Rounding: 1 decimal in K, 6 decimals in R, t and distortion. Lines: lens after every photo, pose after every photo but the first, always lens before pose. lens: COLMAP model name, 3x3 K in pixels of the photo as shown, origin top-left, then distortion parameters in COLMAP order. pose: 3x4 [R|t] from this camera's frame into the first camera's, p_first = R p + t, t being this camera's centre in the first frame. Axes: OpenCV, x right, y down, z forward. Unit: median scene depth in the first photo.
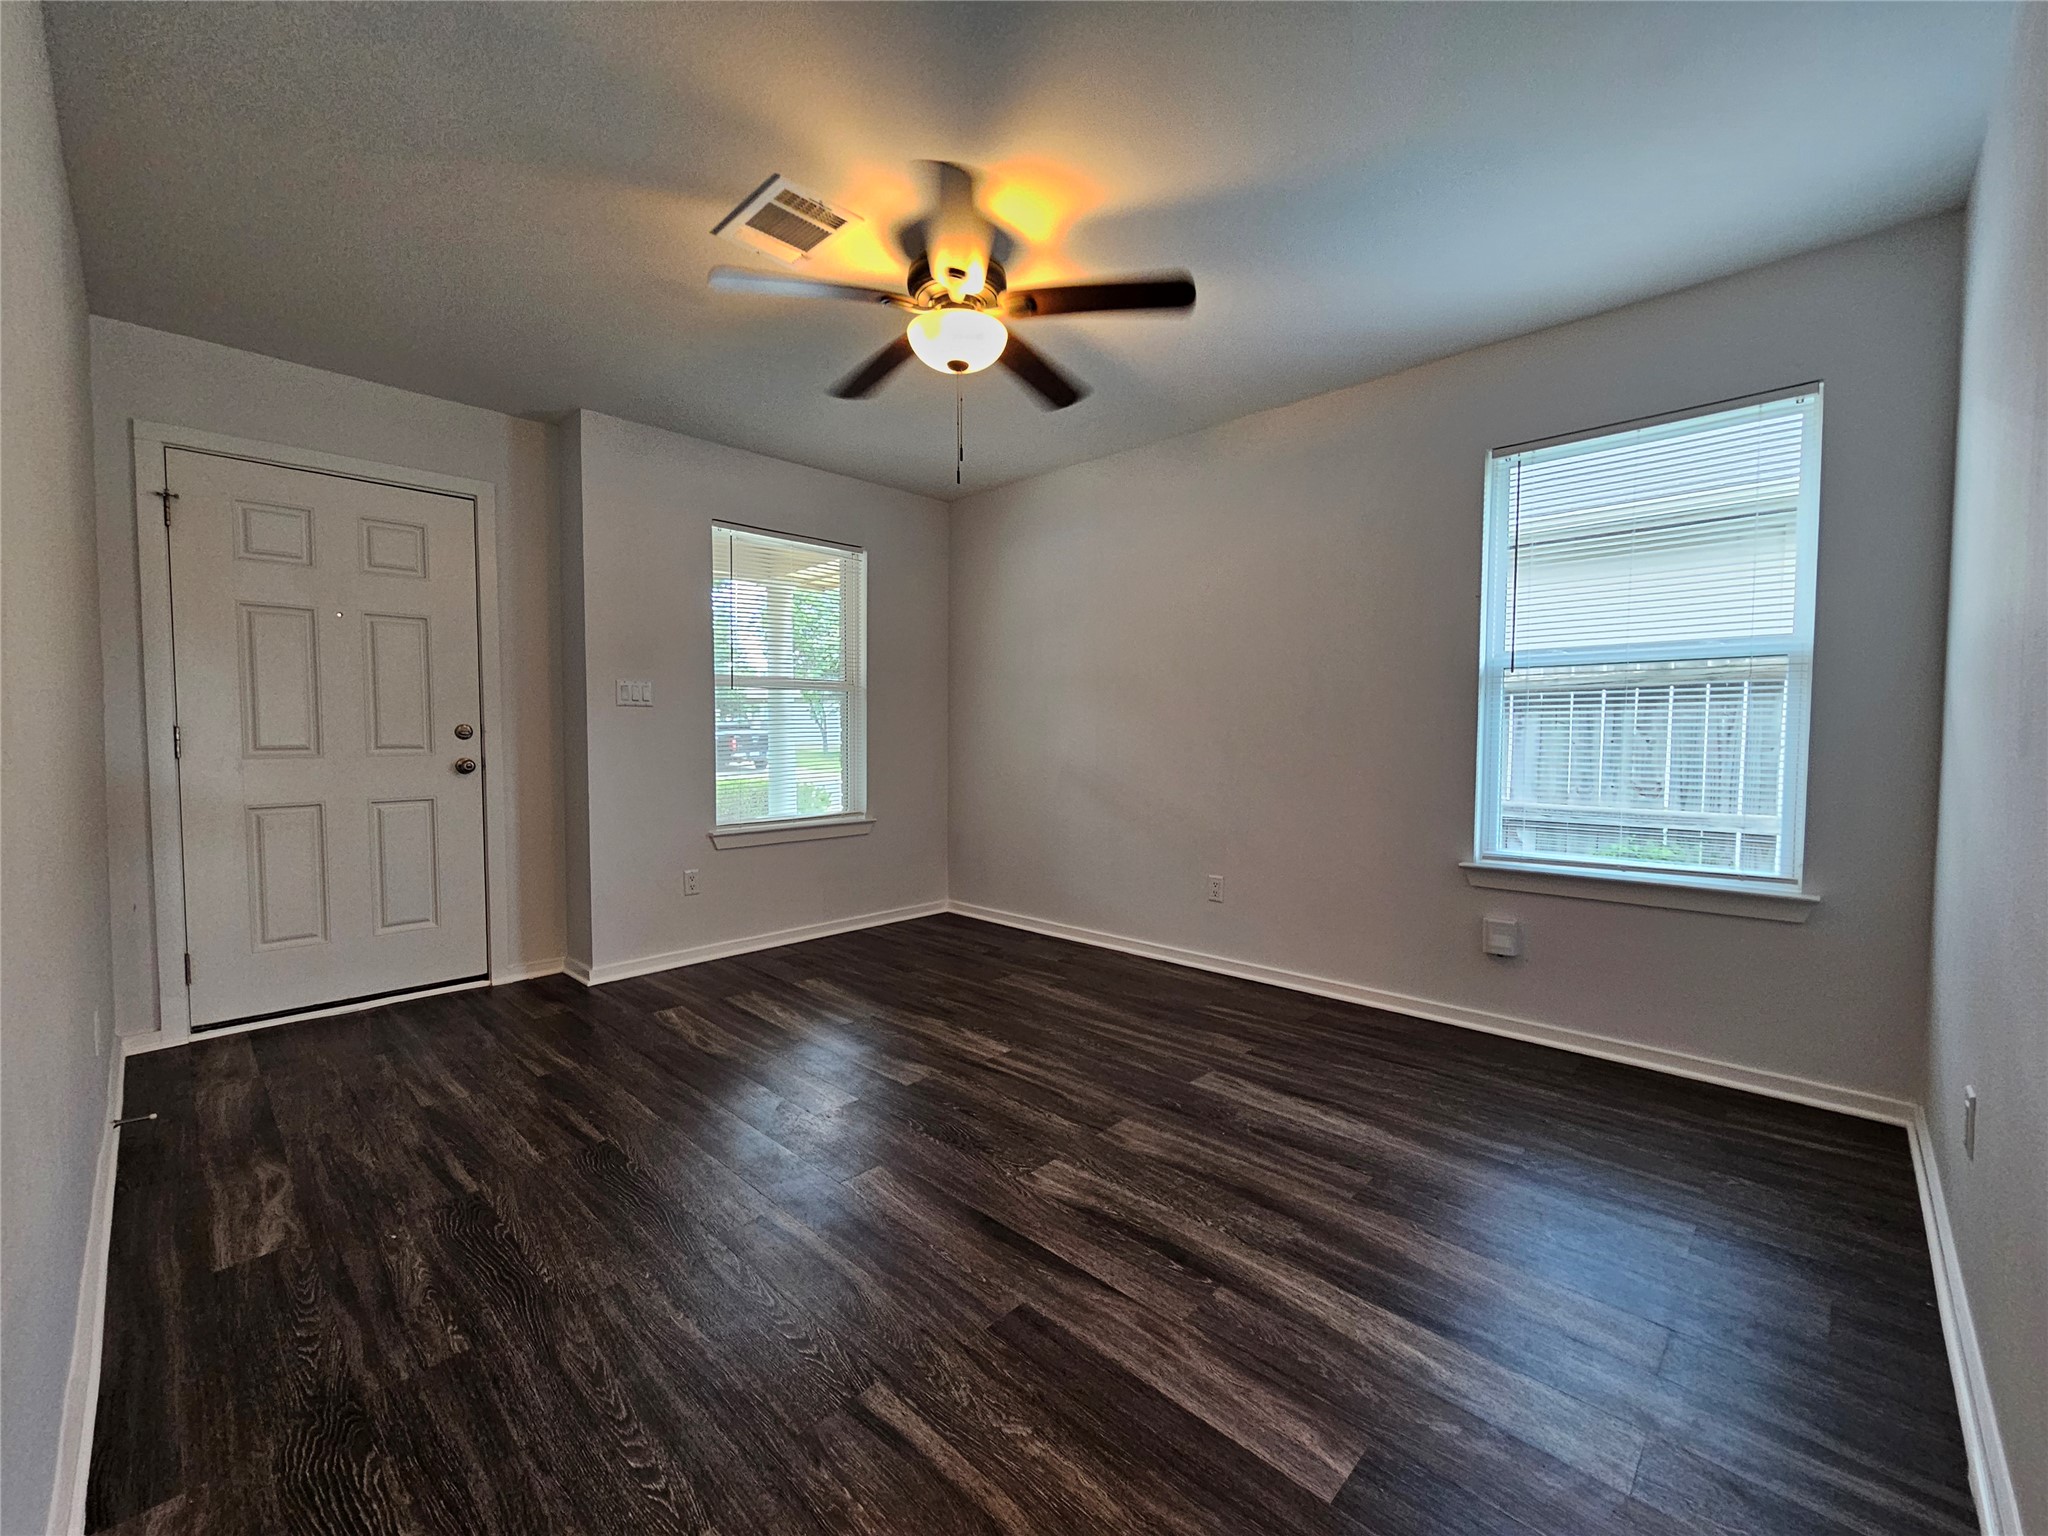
lens RADIAL K [[841.8, 0, 1017.4], [0, 841.8, 765.1], [0, 0, 1]] dist [-0.000957, 0.000997]
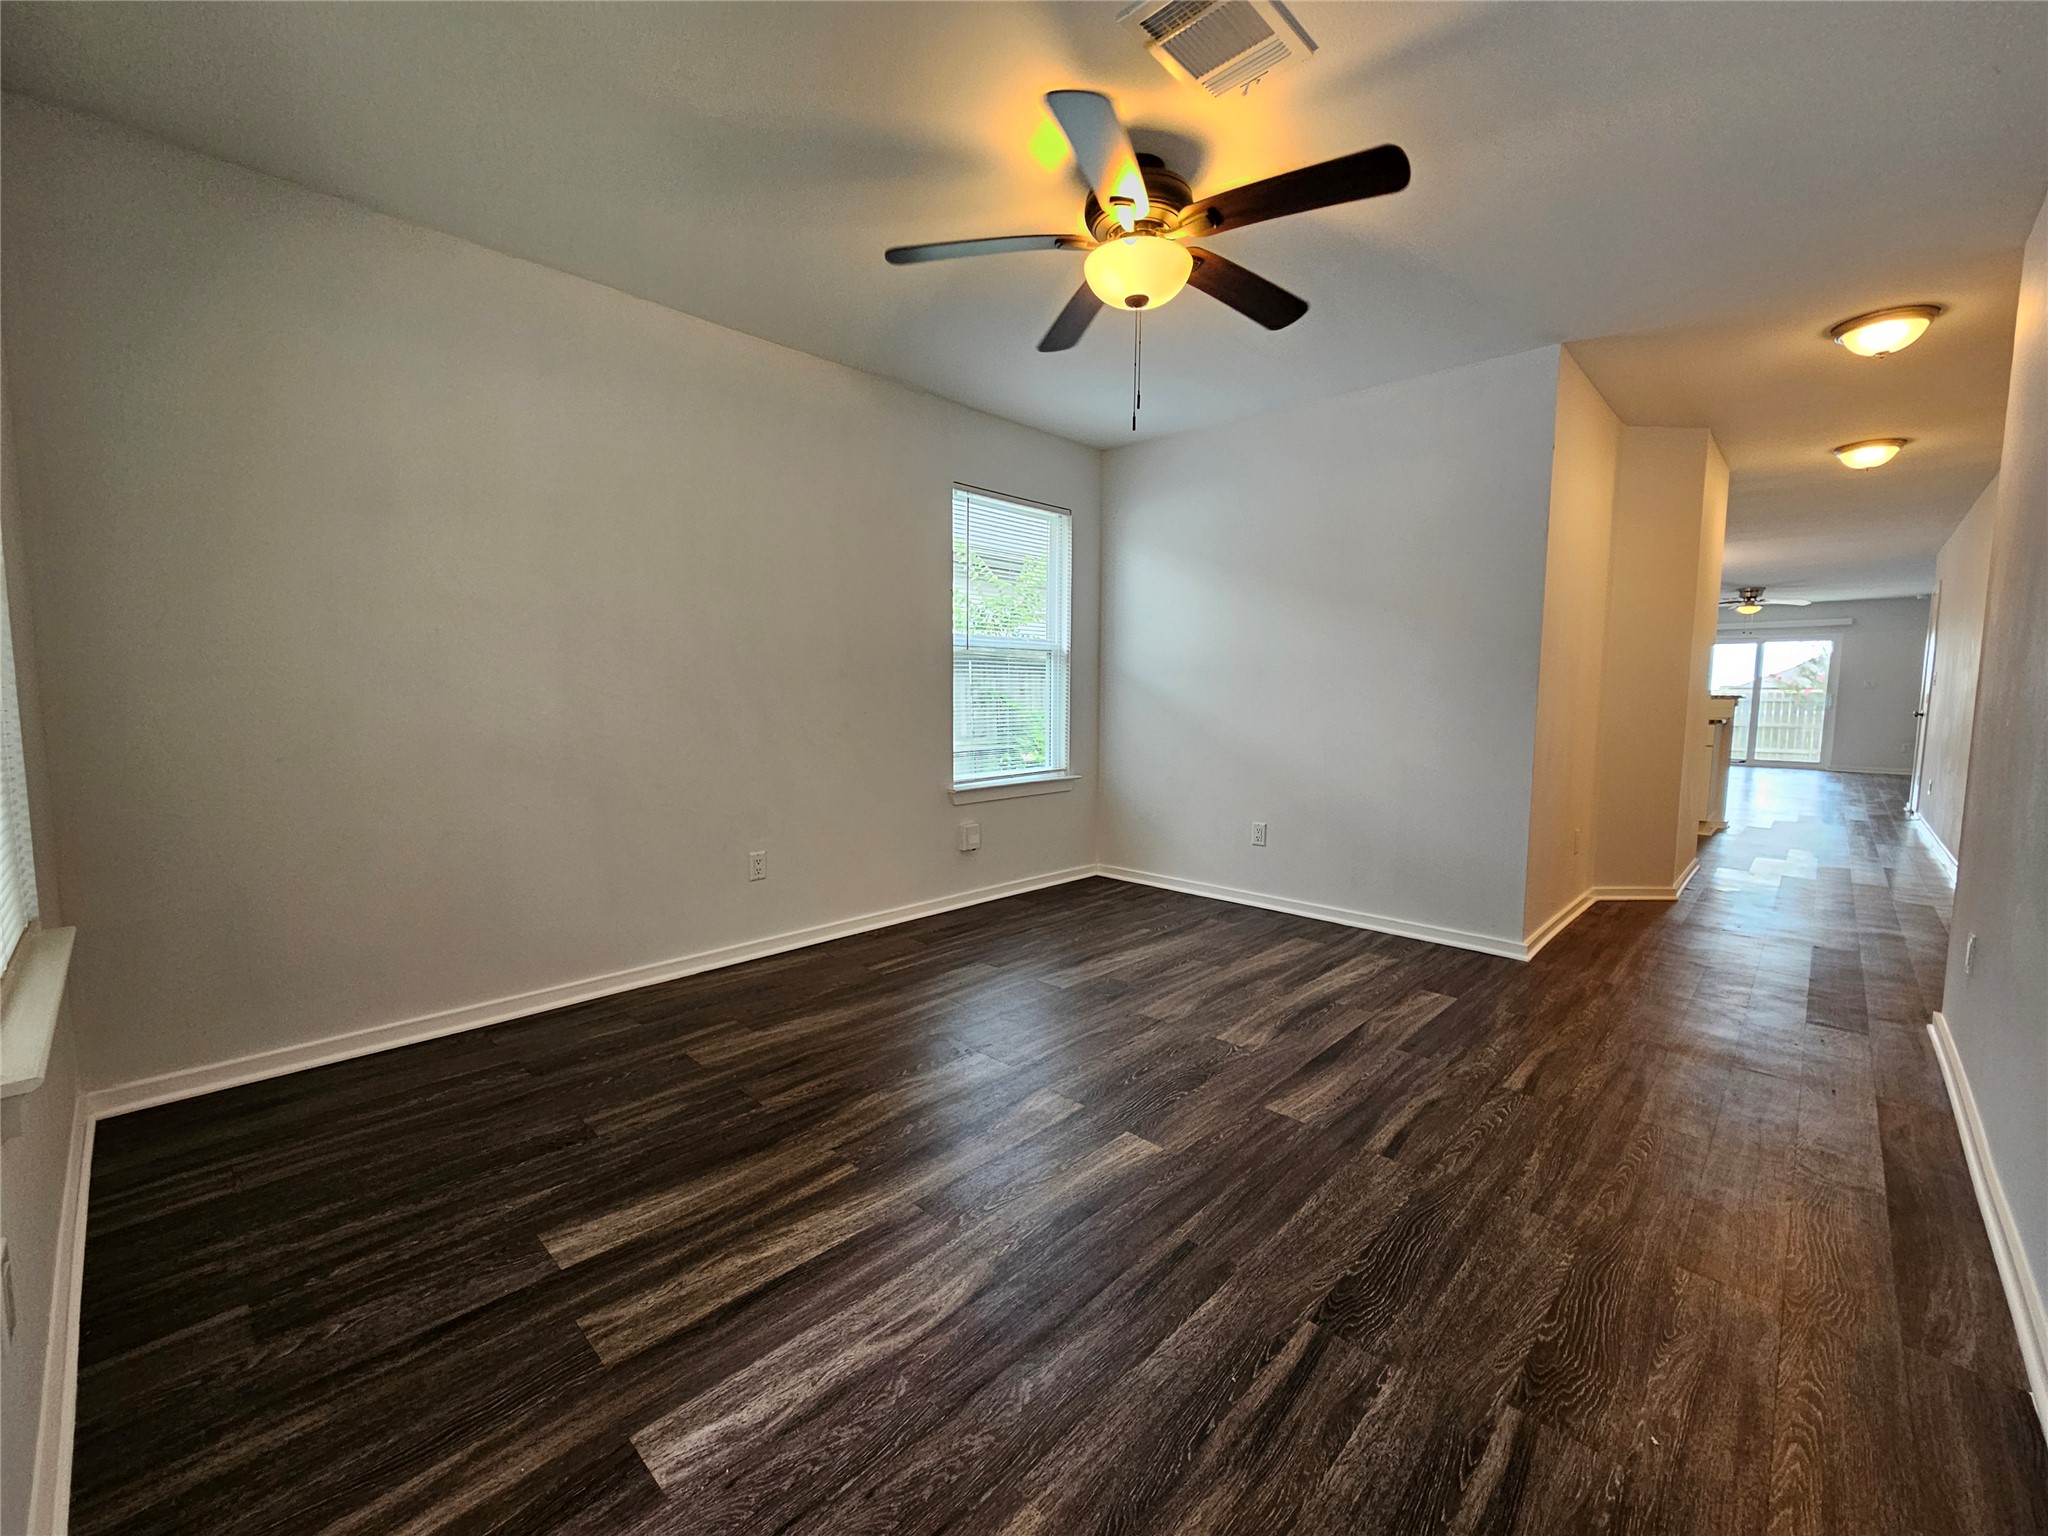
lens RADIAL K [[841.8, 0, 1029.3], [0, 841.8, 775.7], [0, 0, 1]] dist [-0.000957, 0.000997]
pose [[-0.014619, -0.104494, 0.994418, -0.909787], [0.029540, 0.994045, 0.104889, -0.048170], [-0.999457, 0.030908, -0.011445, 1.003674]]
